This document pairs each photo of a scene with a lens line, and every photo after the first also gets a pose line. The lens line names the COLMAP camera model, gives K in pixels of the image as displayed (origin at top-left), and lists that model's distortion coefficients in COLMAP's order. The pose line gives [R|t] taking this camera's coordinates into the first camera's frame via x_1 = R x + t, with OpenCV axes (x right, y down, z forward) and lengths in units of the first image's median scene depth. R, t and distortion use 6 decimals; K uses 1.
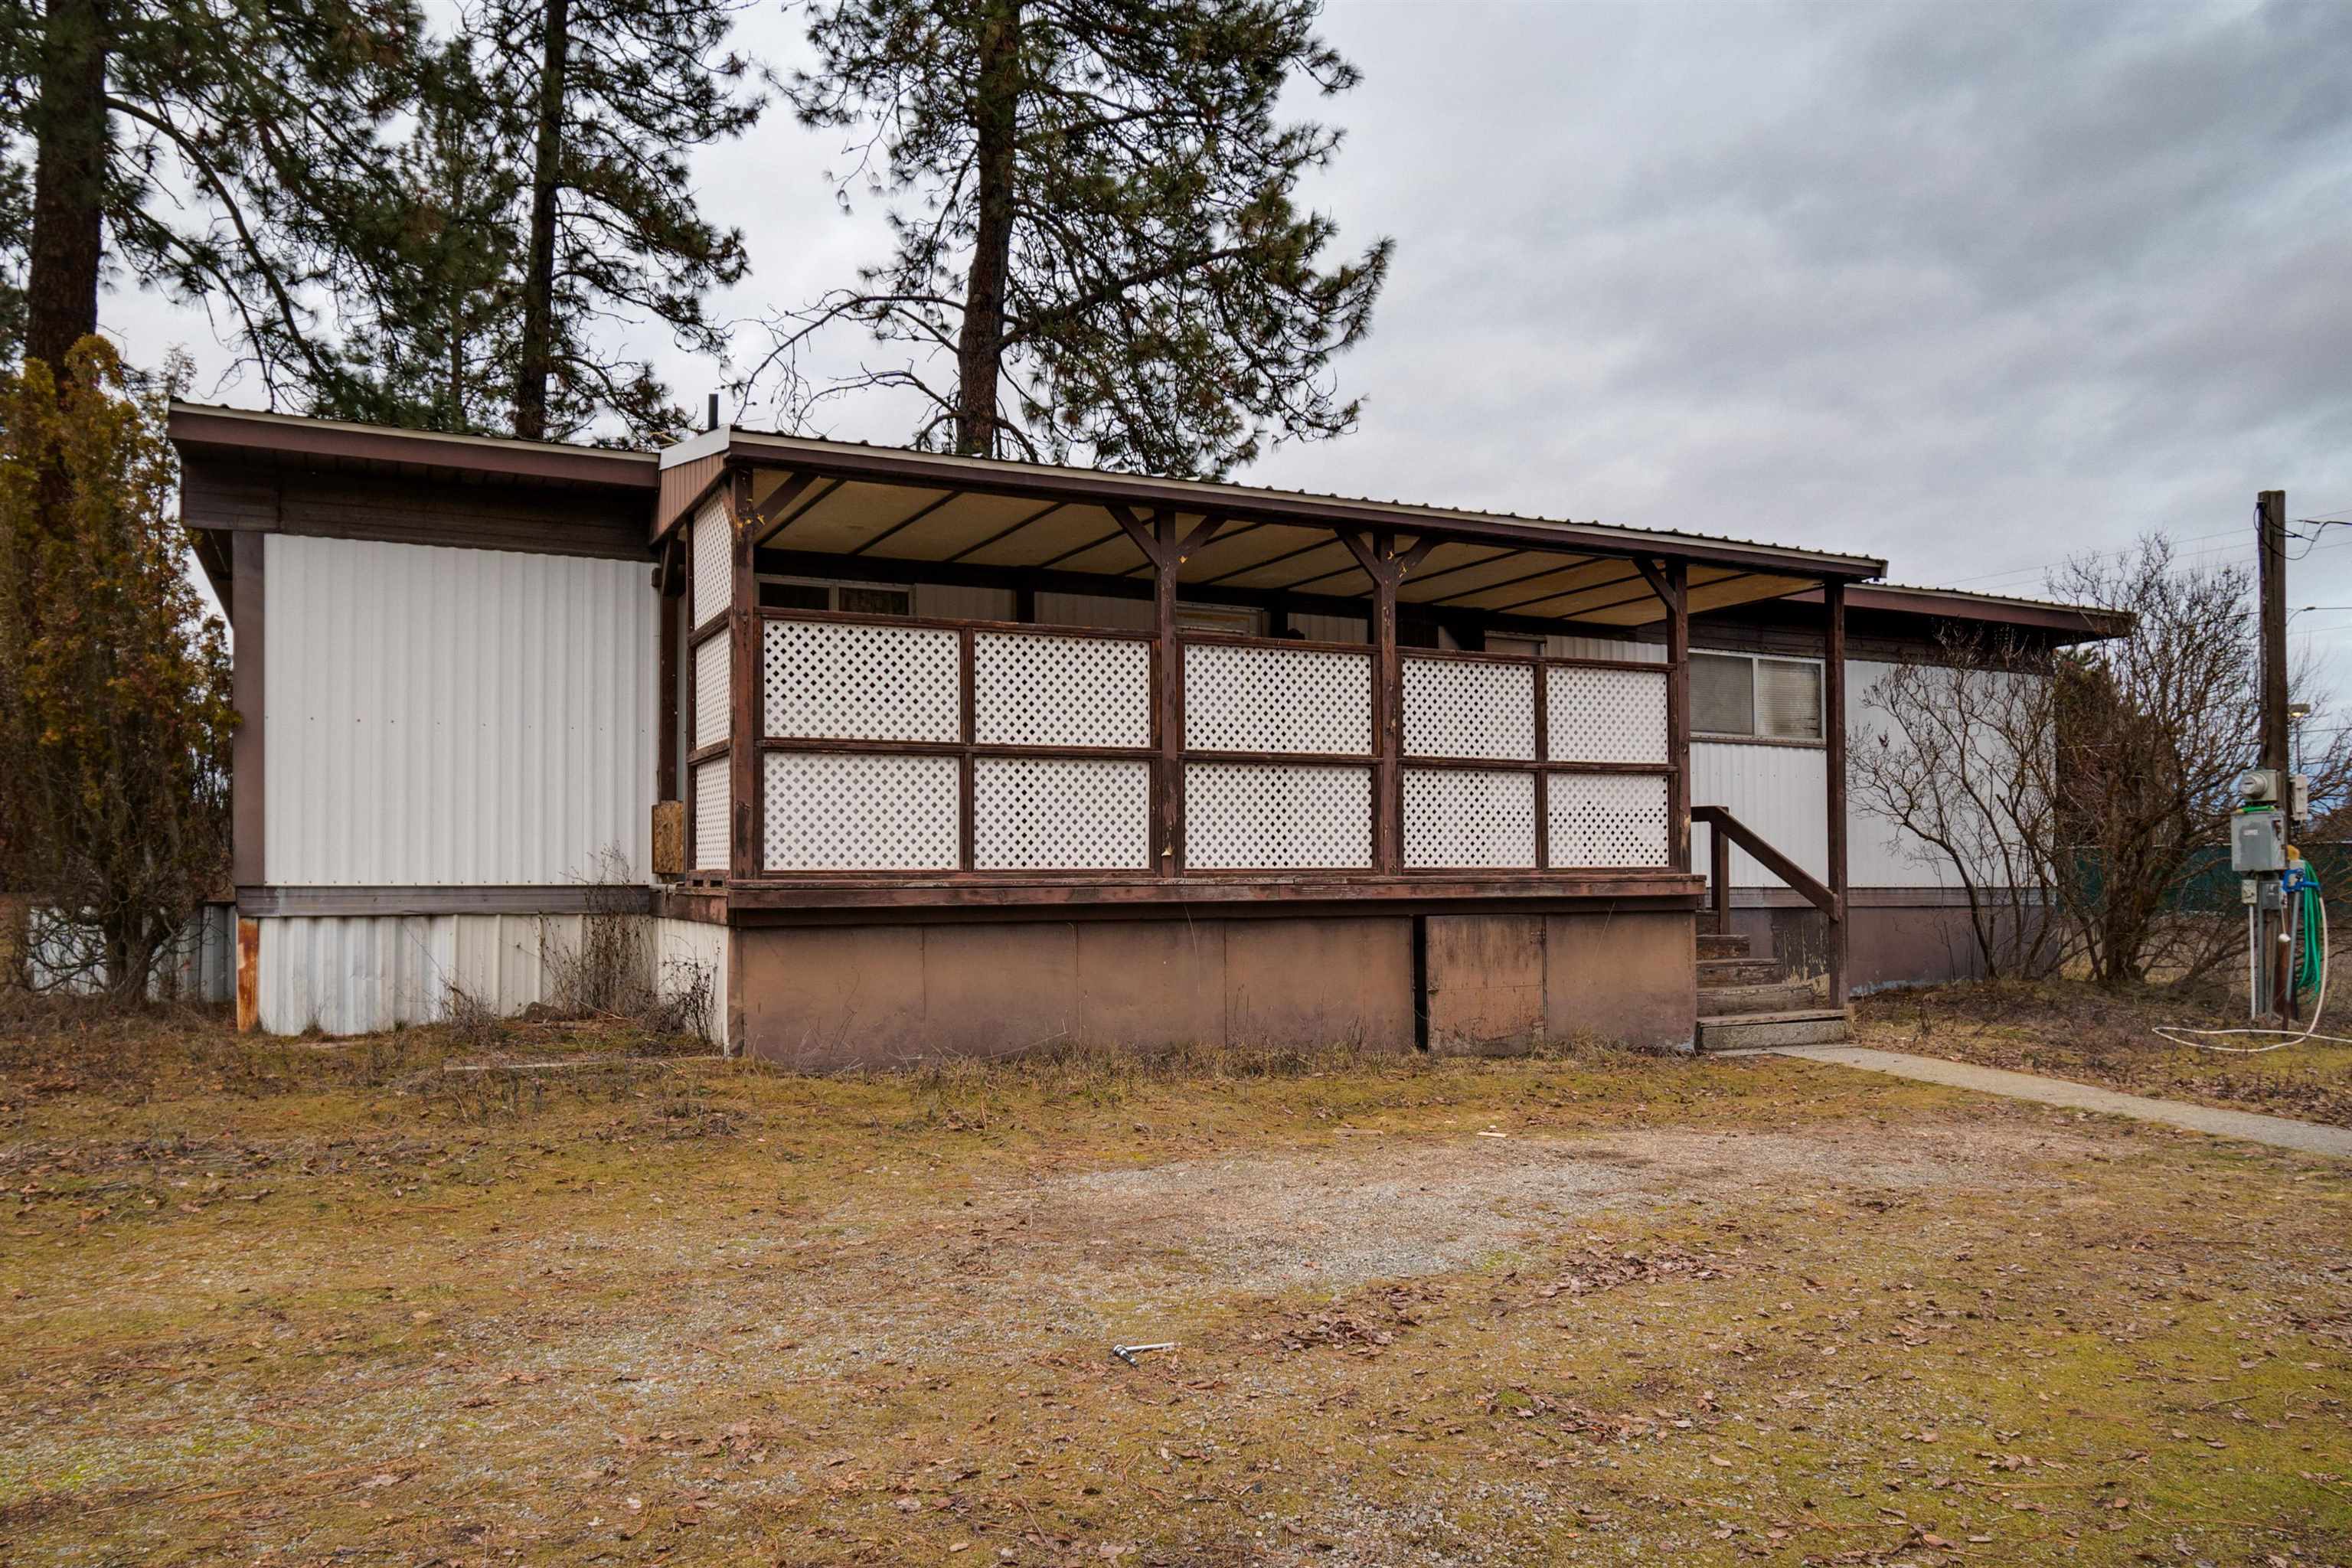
lens RADIAL K [[1713.6, 0, 1167.3], [0, 1713.6, 785.6], [0, 0, 1]] dist [0.023955, 0.003548]
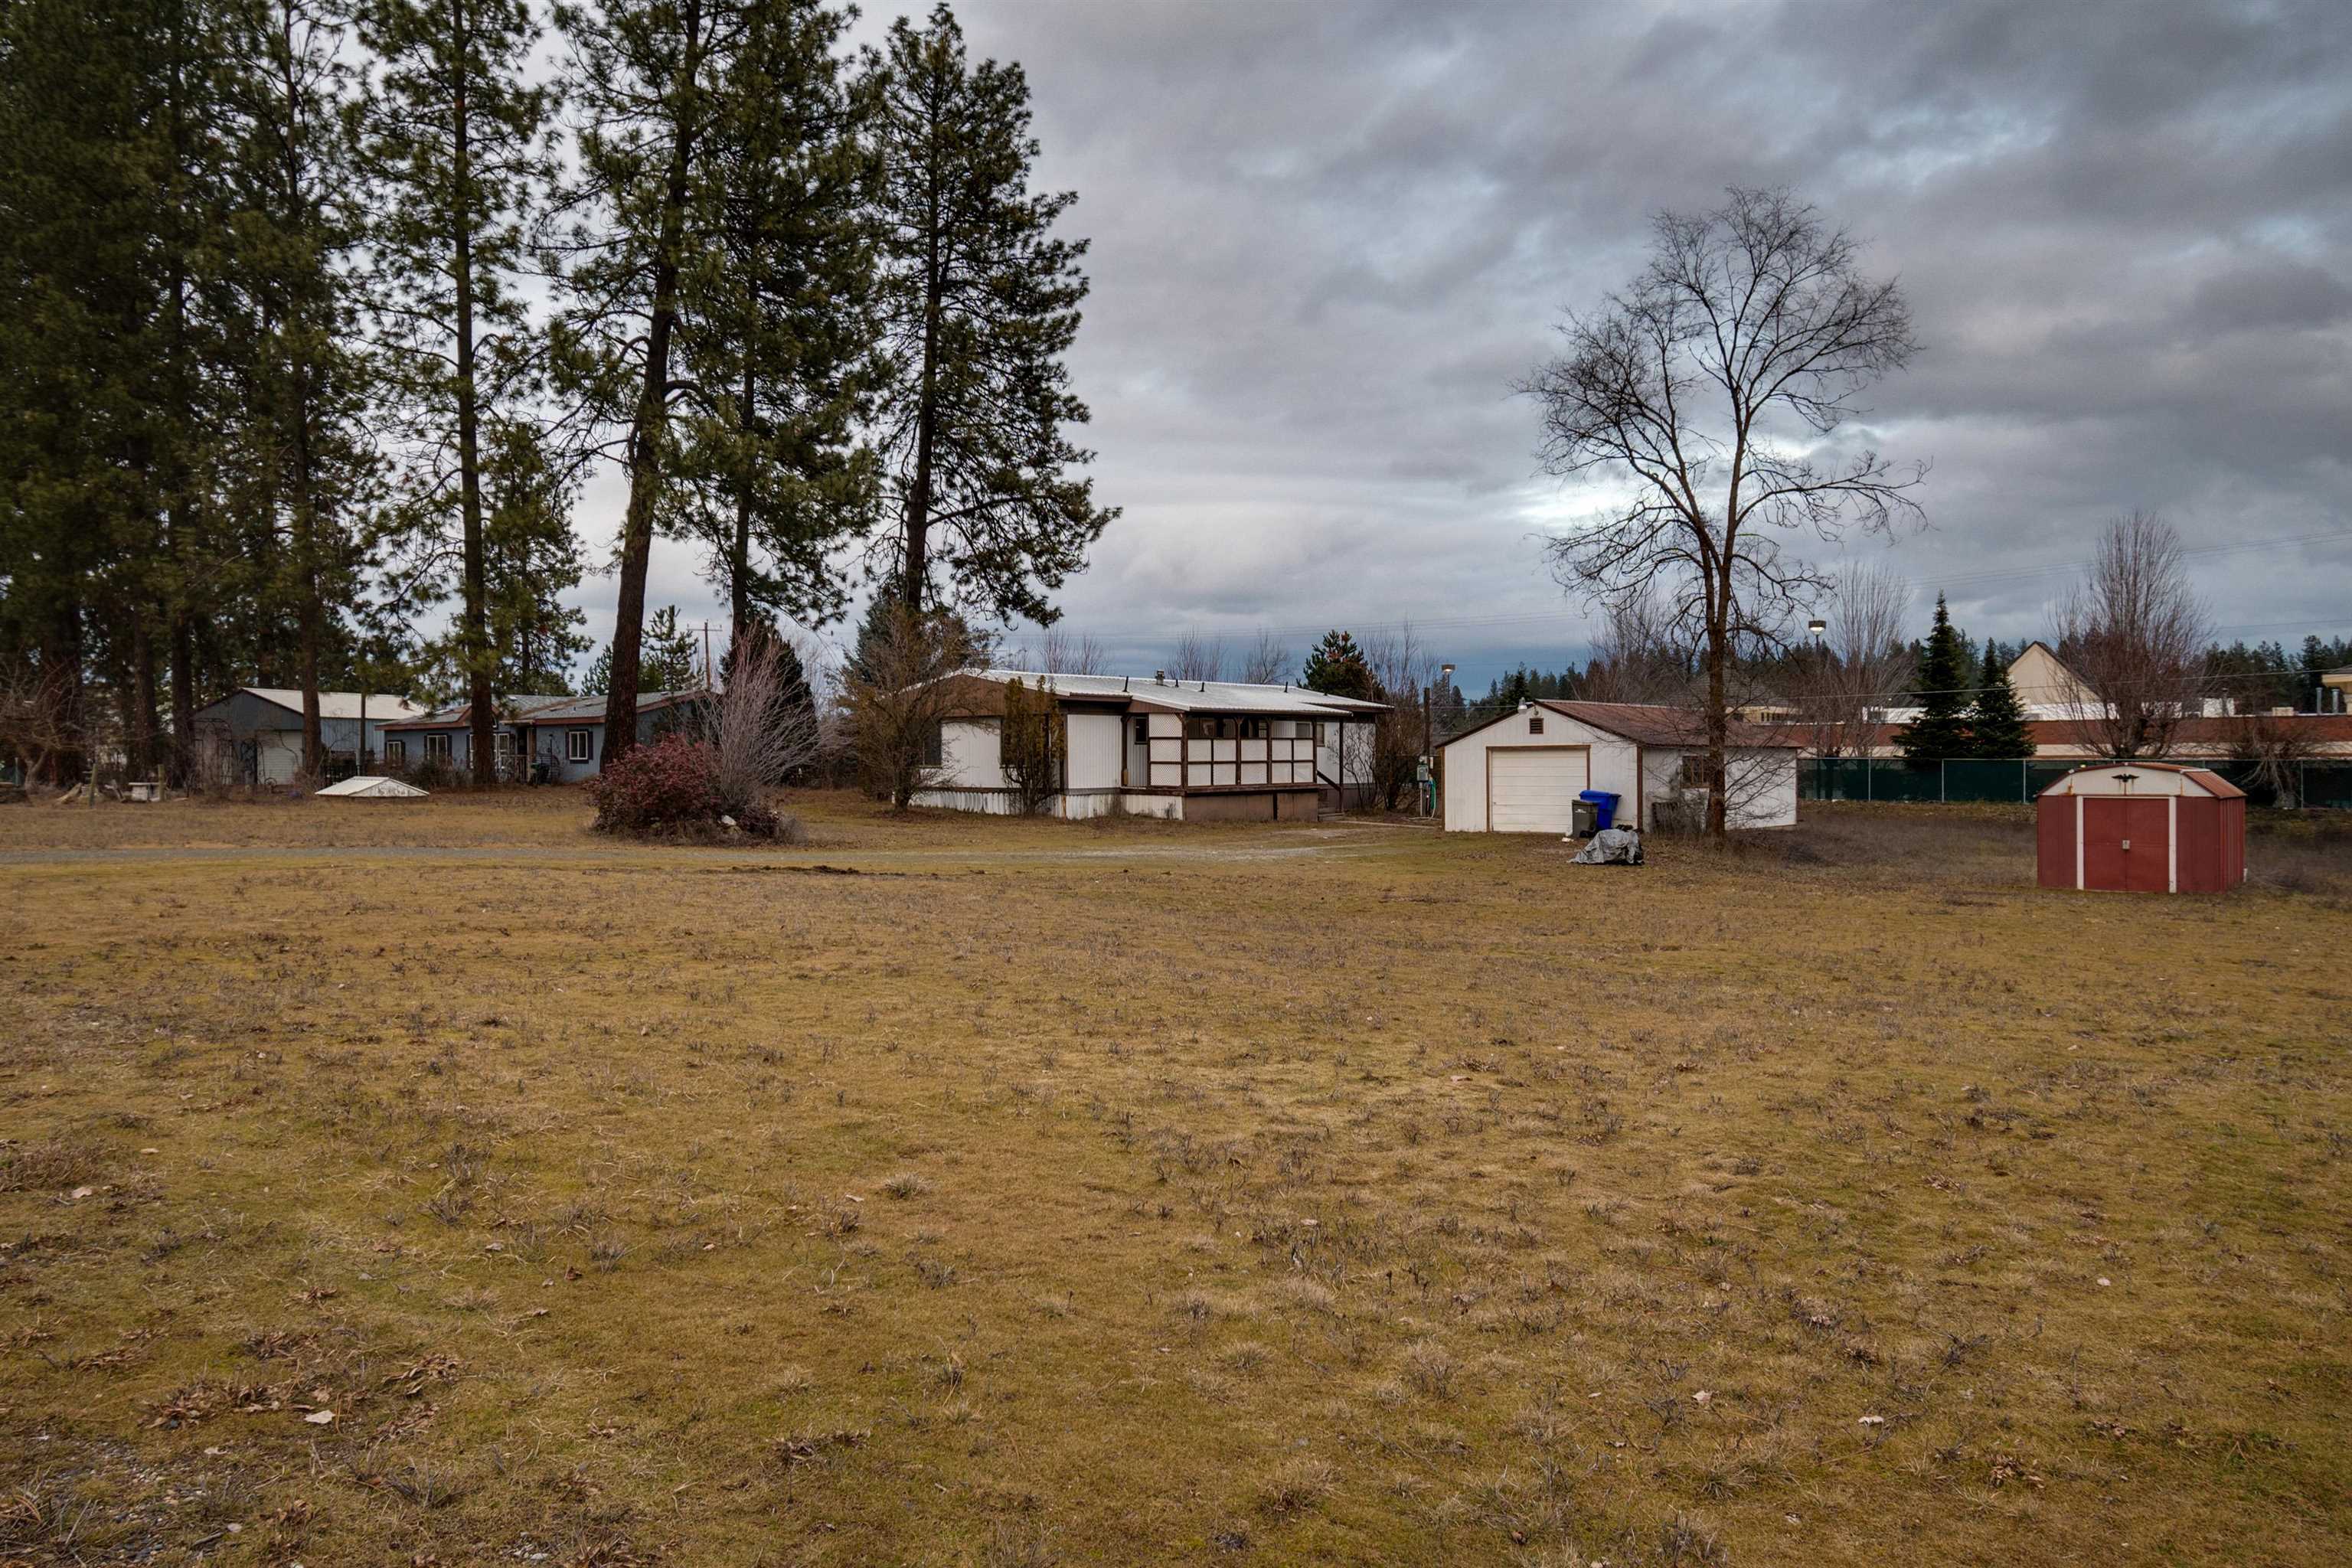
lens RADIAL K [[1713.6, 0, 1175.2], [0, 1713.6, 785.1], [0, 0, 1]] dist [0.023955, 0.003548]
pose [[0.915481, -0.004258, 0.402339, -2.055686], [-0.026302, 0.997172, 0.070400, -0.280273], [-0.401501, -0.075032, 0.912780, -3.297977]]
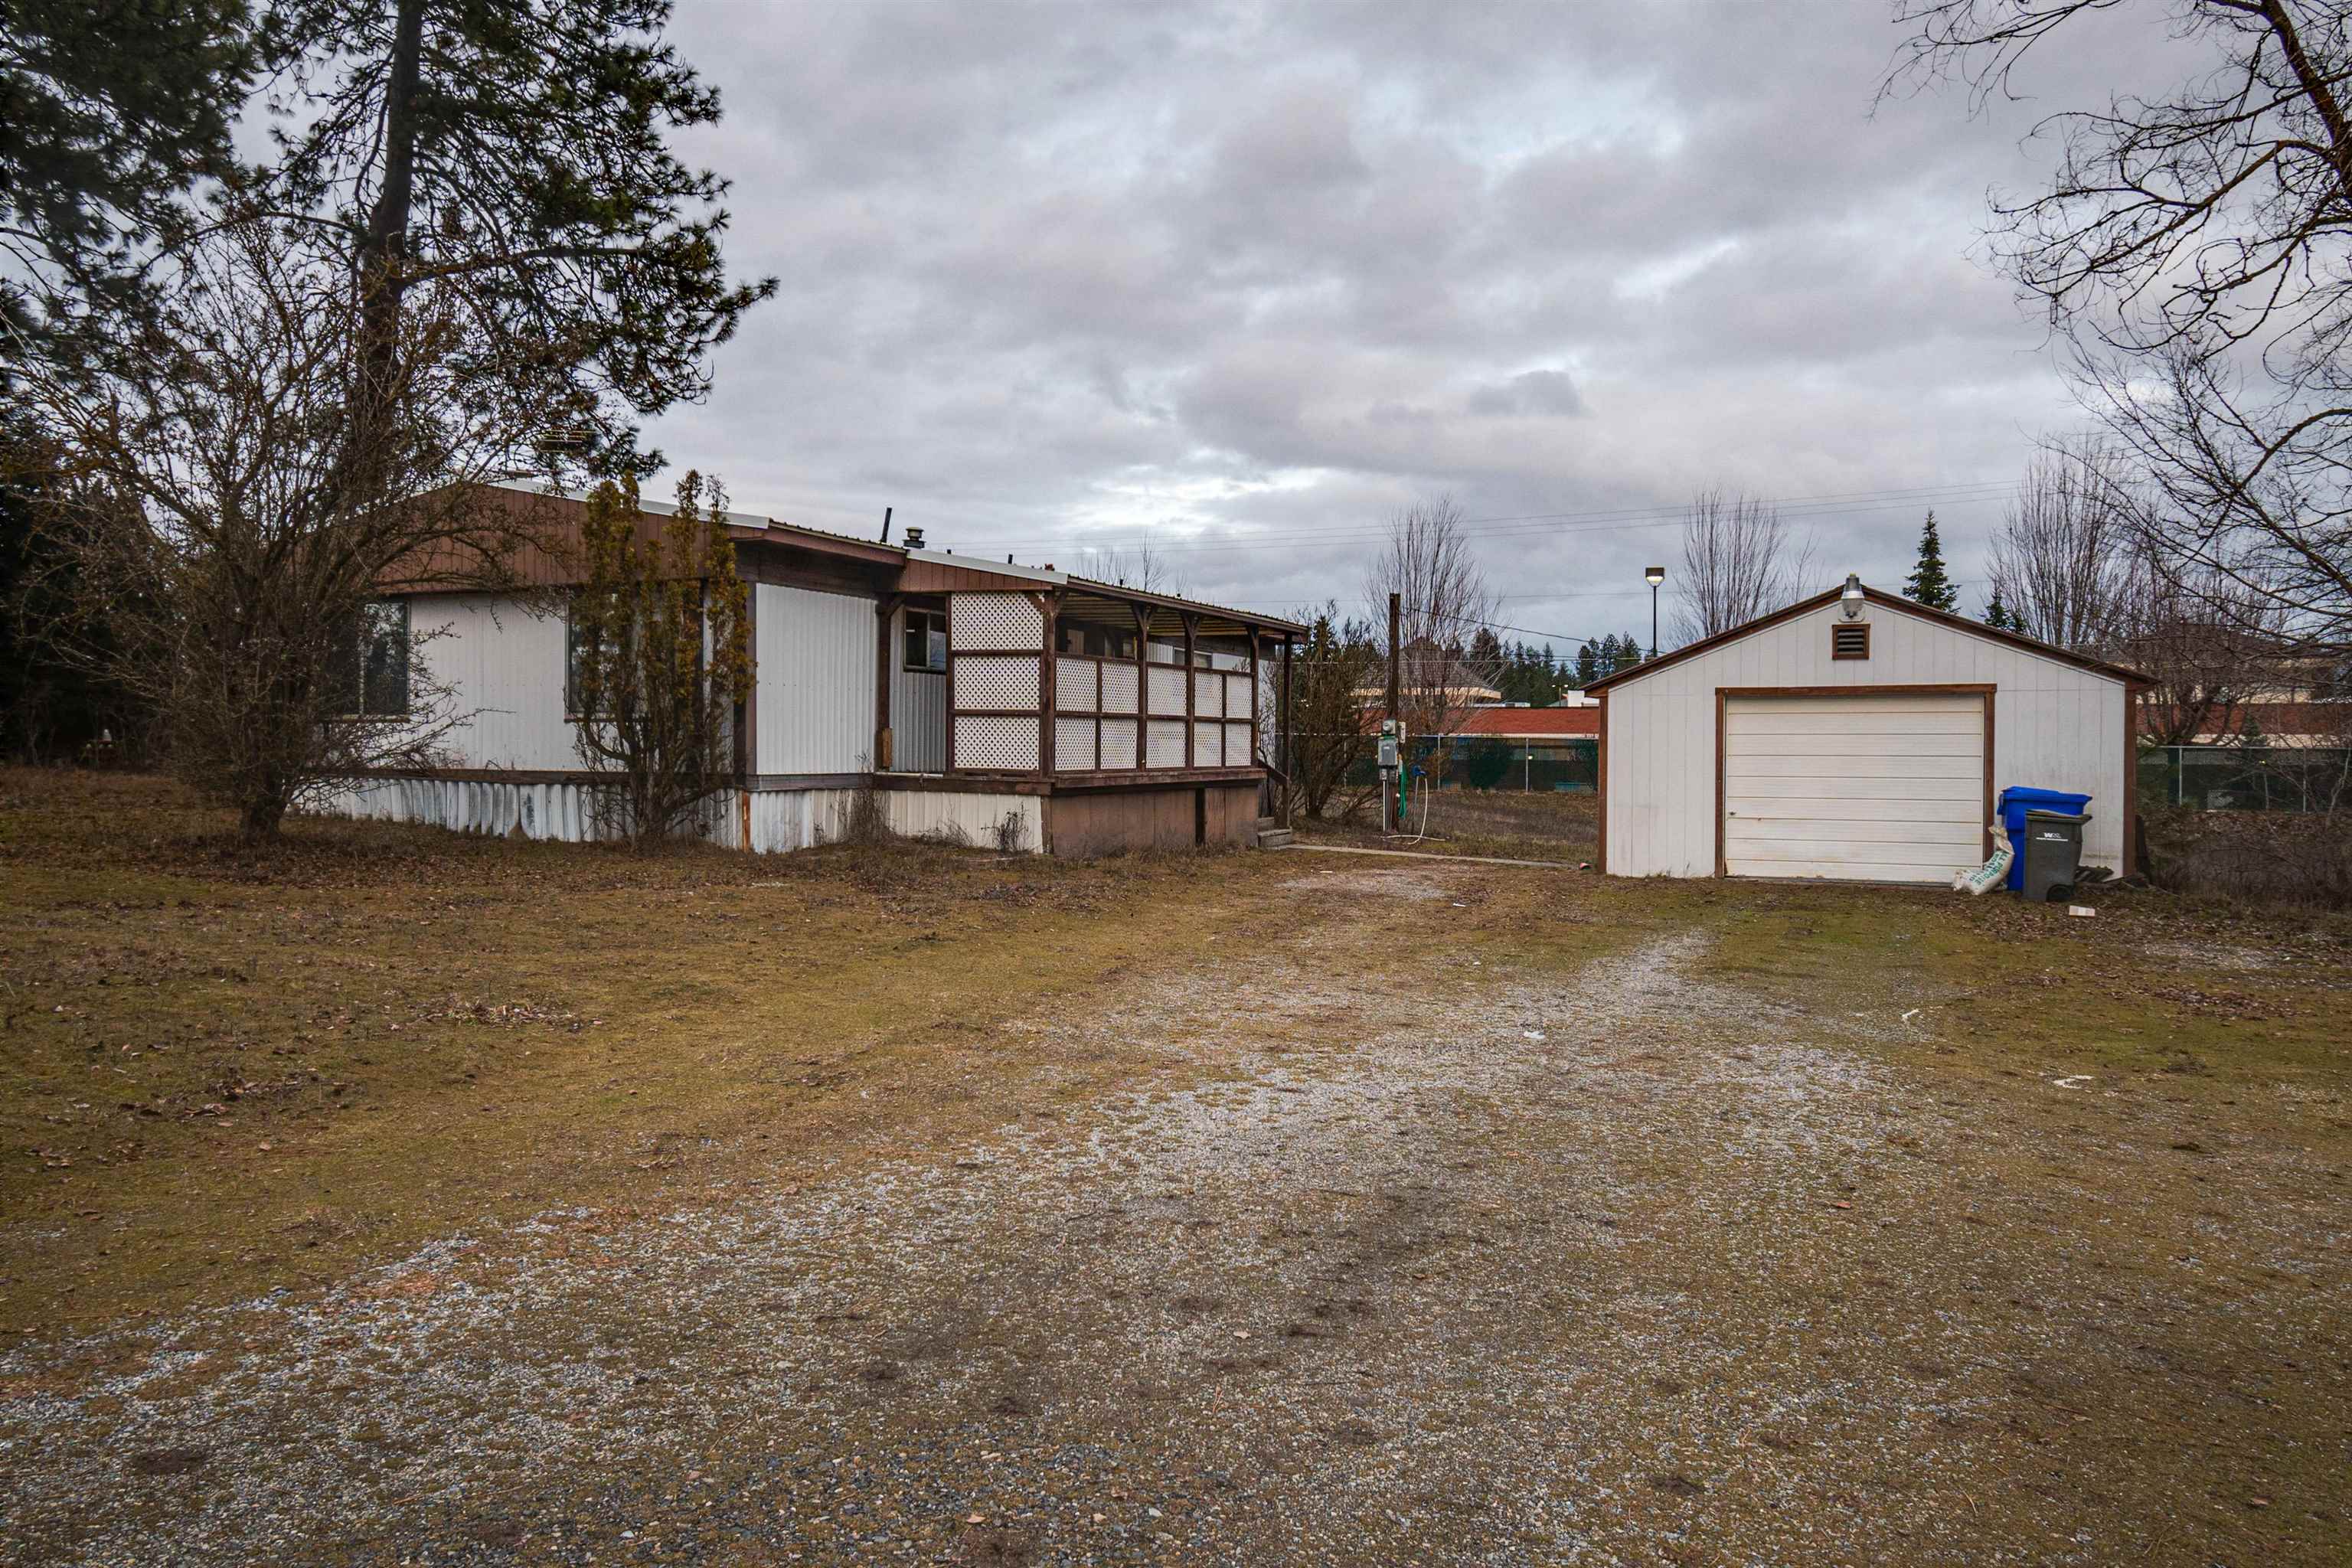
lens RADIAL K [[1713.6, 0, 1158.3], [0, 1713.6, 758.2], [0, 0, 1]] dist [0.023955, 0.003548]
pose [[0.784797, 0.009121, 0.619685, -1.259987], [-0.050797, 0.997474, 0.049650, -0.070386], [-0.617667, -0.070444, 0.783278, -0.689405]]
